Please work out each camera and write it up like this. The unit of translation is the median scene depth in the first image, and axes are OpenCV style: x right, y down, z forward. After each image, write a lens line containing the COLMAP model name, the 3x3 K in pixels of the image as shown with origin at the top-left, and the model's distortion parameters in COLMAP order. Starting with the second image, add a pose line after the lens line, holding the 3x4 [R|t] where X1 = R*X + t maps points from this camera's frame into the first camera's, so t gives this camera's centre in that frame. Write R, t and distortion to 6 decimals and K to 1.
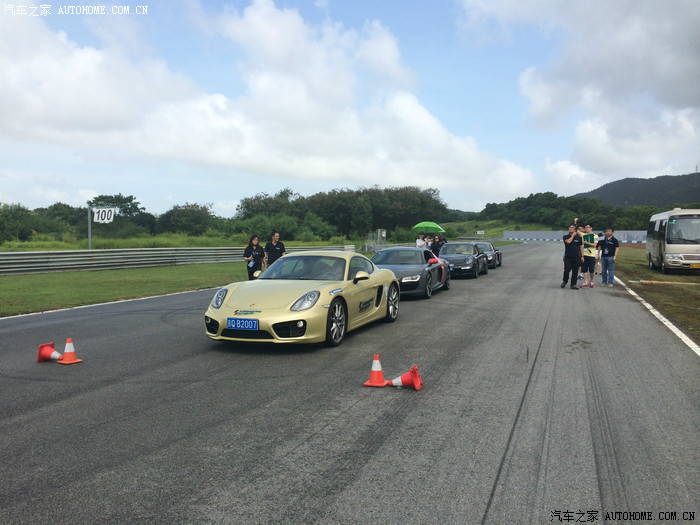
lens RADIAL K [[594.8, 0, 343.7], [0, 594.8, 265.0], [0, 0, 1]] dist [0.073710, -0.105437]
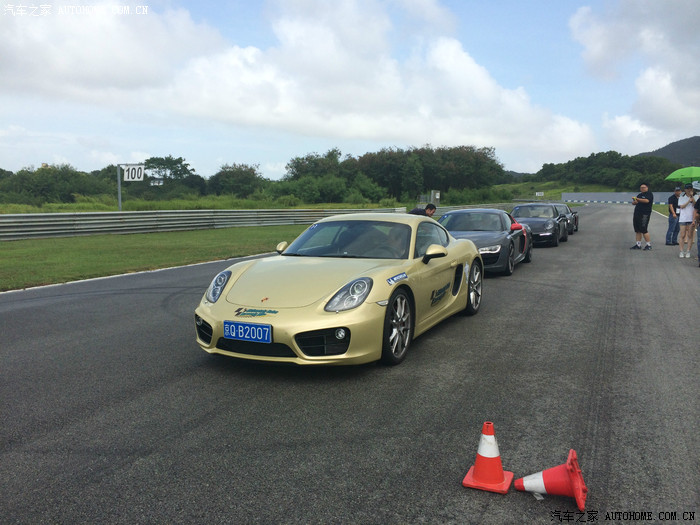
lens RADIAL K [[594.8, 0, 343.7], [0, 594.8, 265.0], [0, 0, 1]] dist [0.073710, -0.105437]
pose [[0.996635, 0.009078, -0.081465, -0.005856], [-0.003961, 0.998021, 0.062762, -0.002705], [0.081874, -0.062228, 0.994698, 0.113856]]
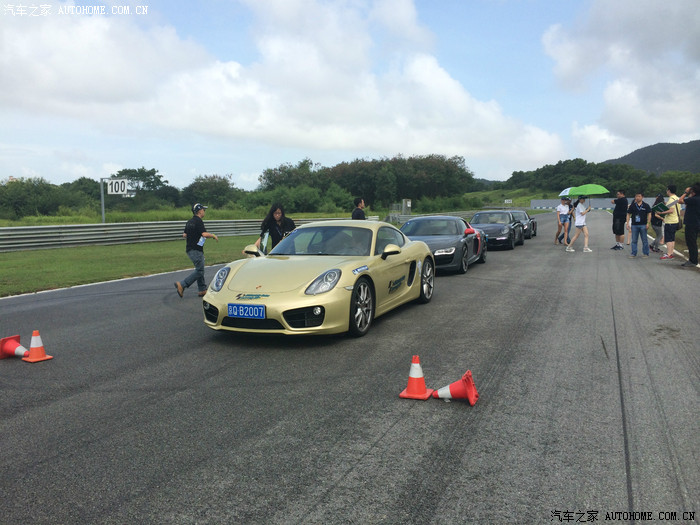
lens RADIAL K [[594.8, 0, 343.7], [0, 594.8, 265.0], [0, 0, 1]] dist [0.073710, -0.105437]
pose [[0.999155, -0.009099, -0.040087, -0.001136], [0.011002, 0.998810, 0.047505, -0.000333], [0.039607, -0.047906, 0.998066, 0.056434]]
